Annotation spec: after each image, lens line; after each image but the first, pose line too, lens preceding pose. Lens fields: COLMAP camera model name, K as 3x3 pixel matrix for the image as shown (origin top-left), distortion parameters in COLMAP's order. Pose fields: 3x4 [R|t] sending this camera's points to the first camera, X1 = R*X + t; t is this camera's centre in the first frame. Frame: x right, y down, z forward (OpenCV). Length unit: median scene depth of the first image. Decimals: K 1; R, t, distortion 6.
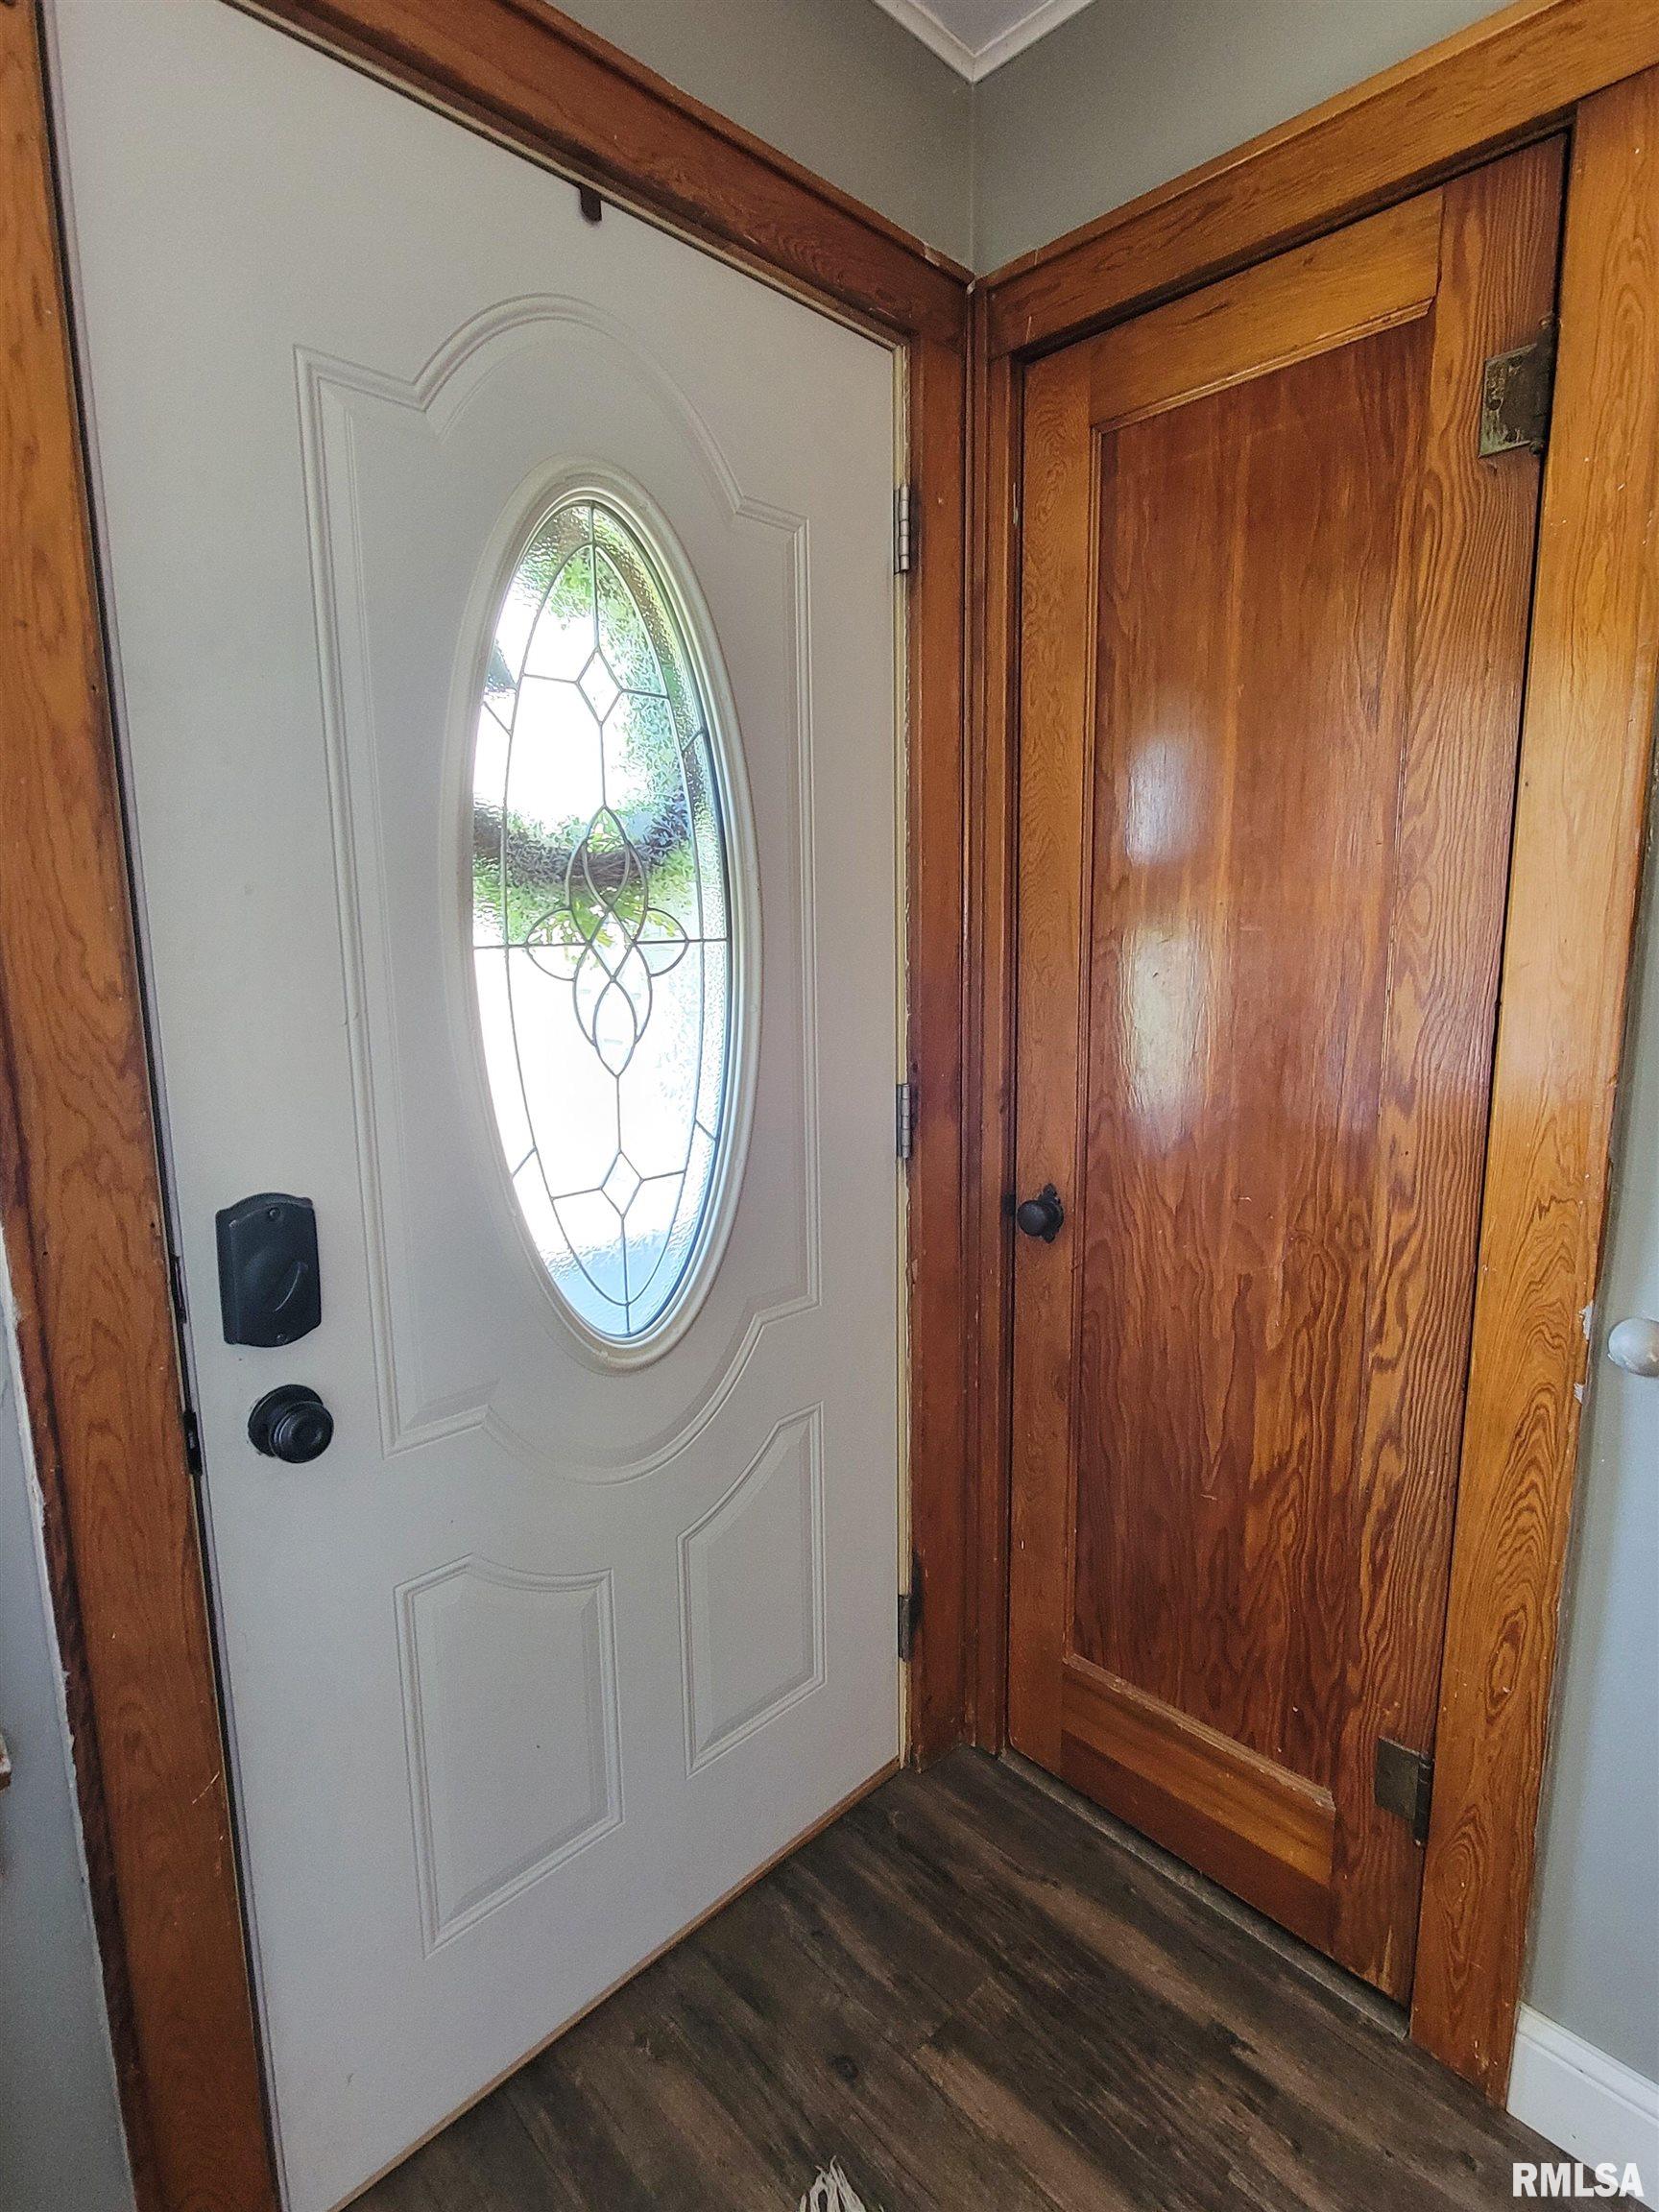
lens RADIAL K [[1098.1, 0, 853.0], [0, 1098.1, 1092.4], [0, 0, 1]] dist [-0.001199, -0.001658]
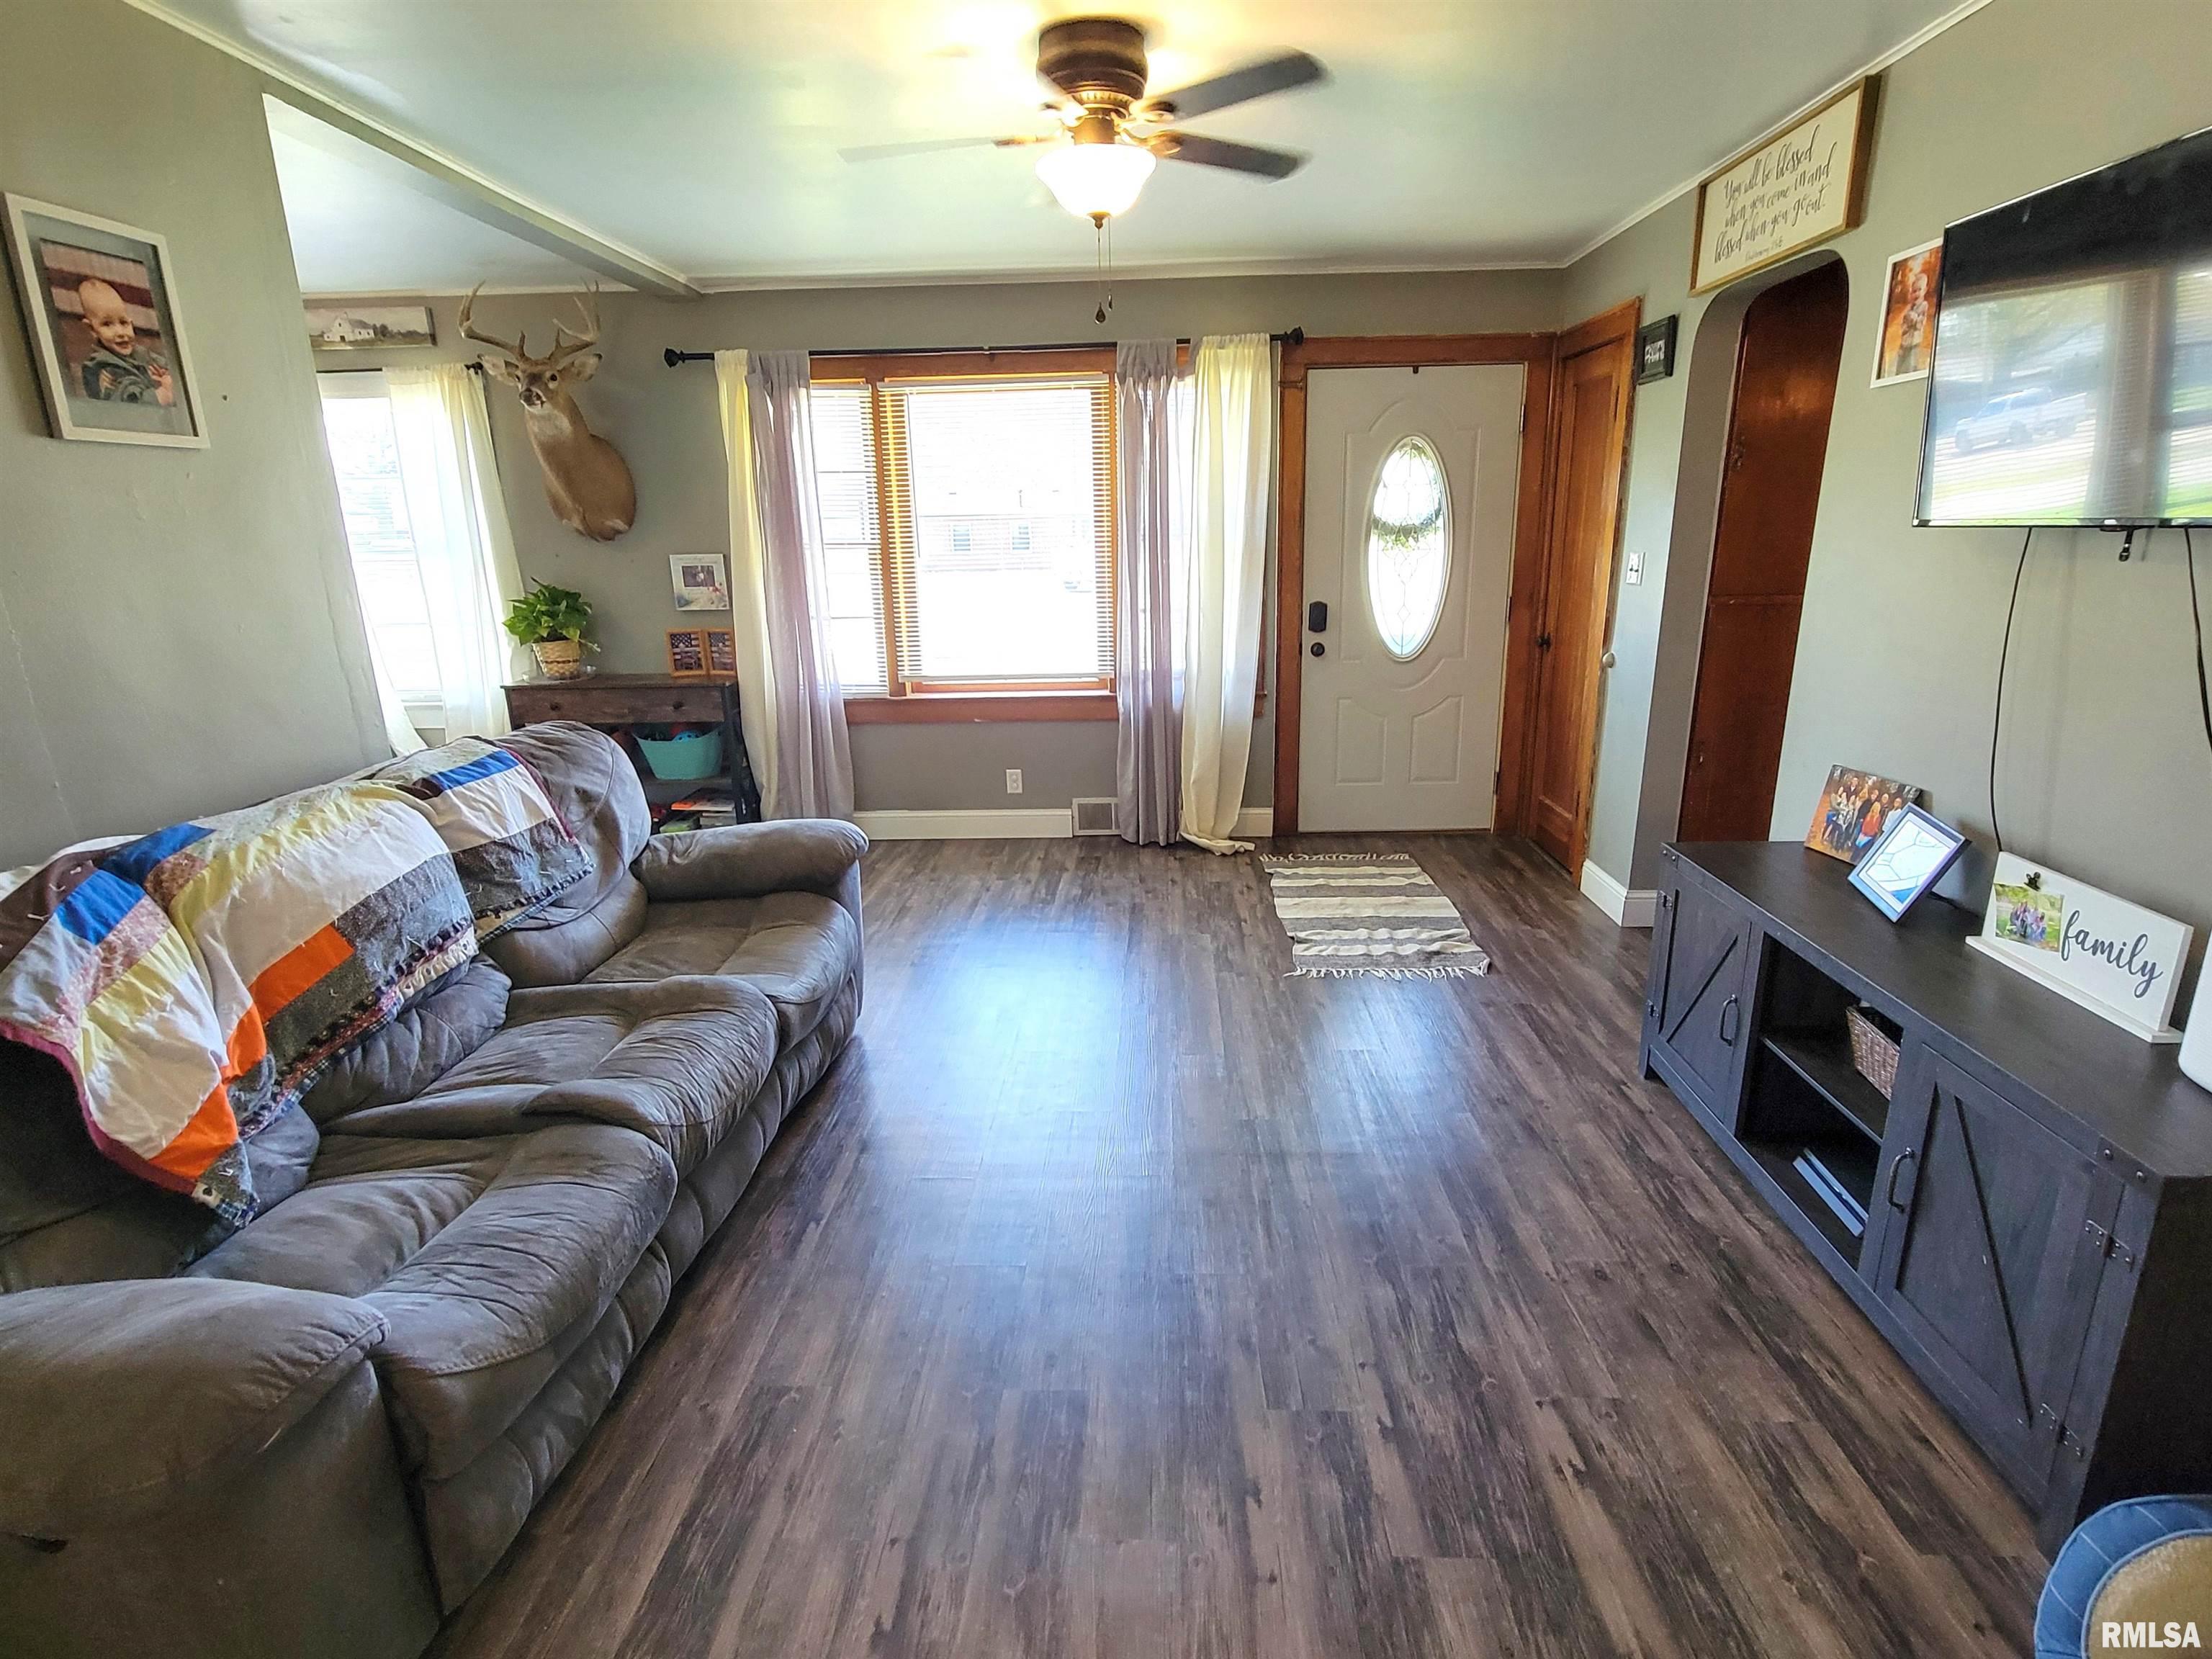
lens RADIAL K [[1098.1, 0, 1116.7], [0, 1098.1, 836.2], [0, 0, 1]] dist [-0.001199, -0.001658]
pose [[0.679645, 0.182620, -0.710446, 1.996986], [-0.099486, 0.982514, 0.157382, 0.345532], [0.726764, -0.036285, 0.685928, -2.422335]]
